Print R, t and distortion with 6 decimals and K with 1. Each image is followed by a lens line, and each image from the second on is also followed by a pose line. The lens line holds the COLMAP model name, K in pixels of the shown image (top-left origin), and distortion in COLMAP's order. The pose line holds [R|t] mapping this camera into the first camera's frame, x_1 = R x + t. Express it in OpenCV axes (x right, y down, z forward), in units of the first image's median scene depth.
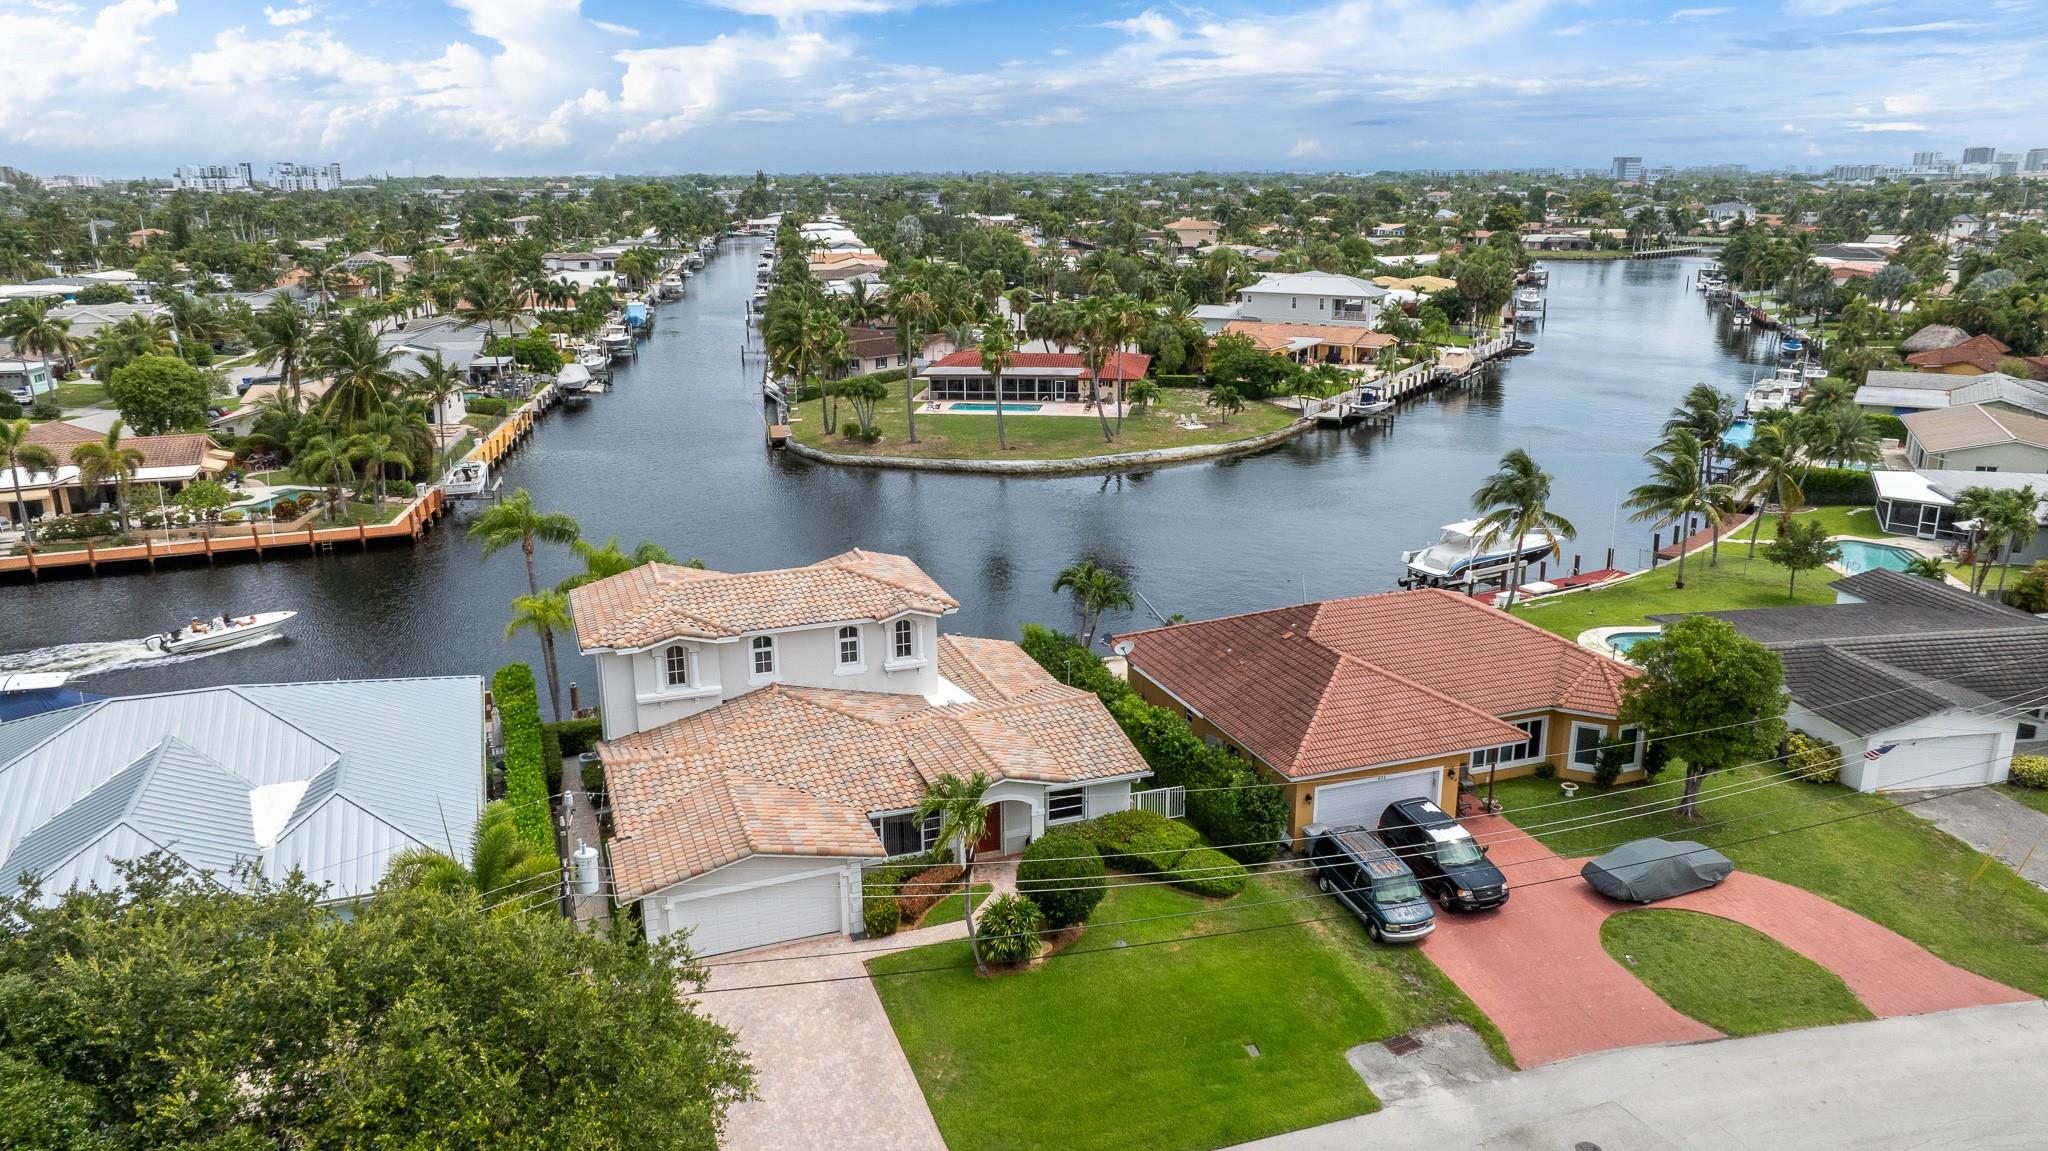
lens RADIAL K [[1442.4, 0, 1024.0], [0, 1442.4, 575.5], [0, 0, 1]] dist [-0.028126, -0.003432]
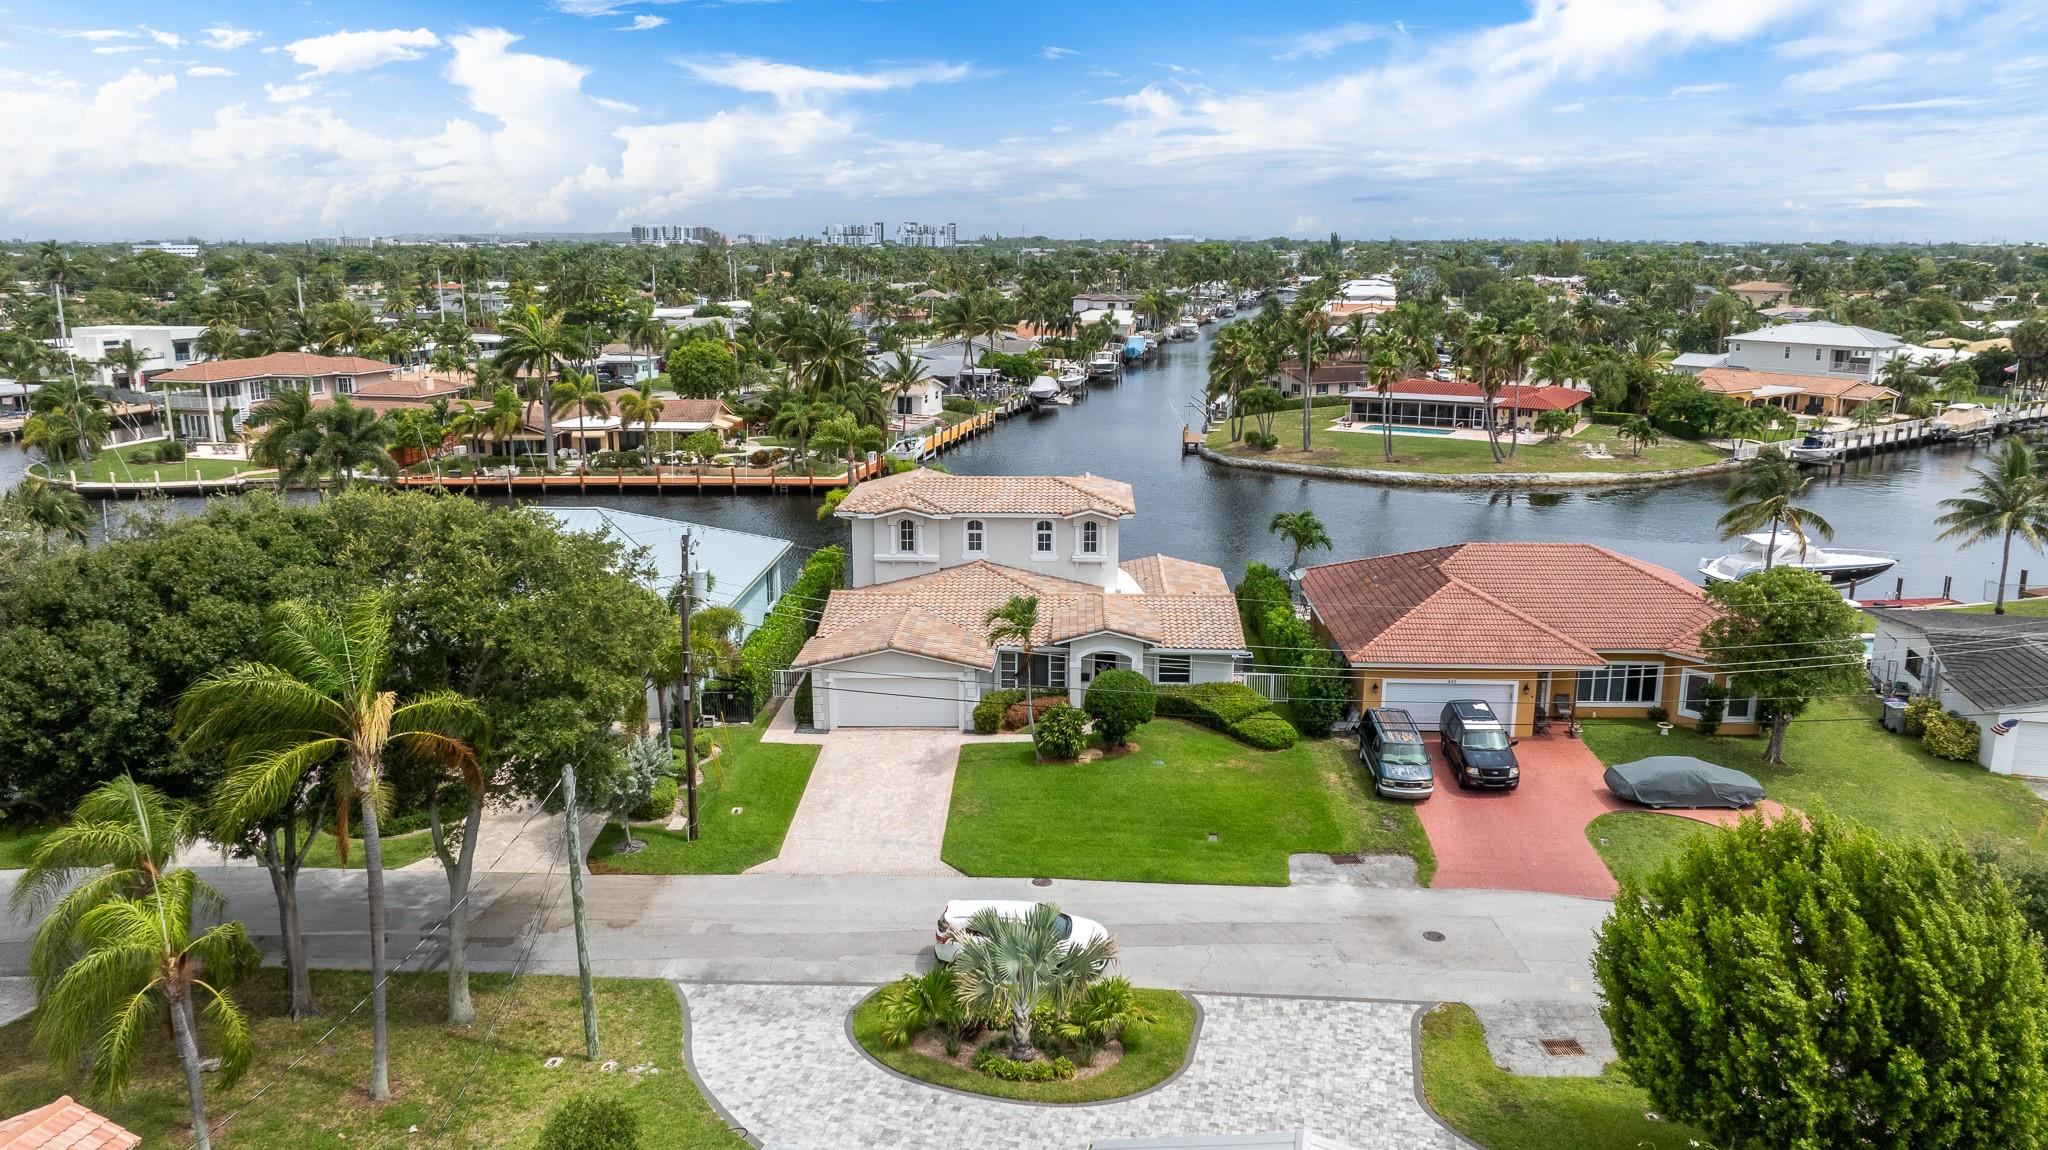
lens RADIAL K [[1452.2, 0, 1024.0], [0, 1452.2, 575.0], [0, 0, 1]] dist [-0.028225, -0.002546]
pose [[0.923947, 0.090555, -0.371646, 0.142158], [-0.107337, 0.993917, -0.024672, 0.049254], [0.367151, 0.062687, 0.928047, -0.069139]]
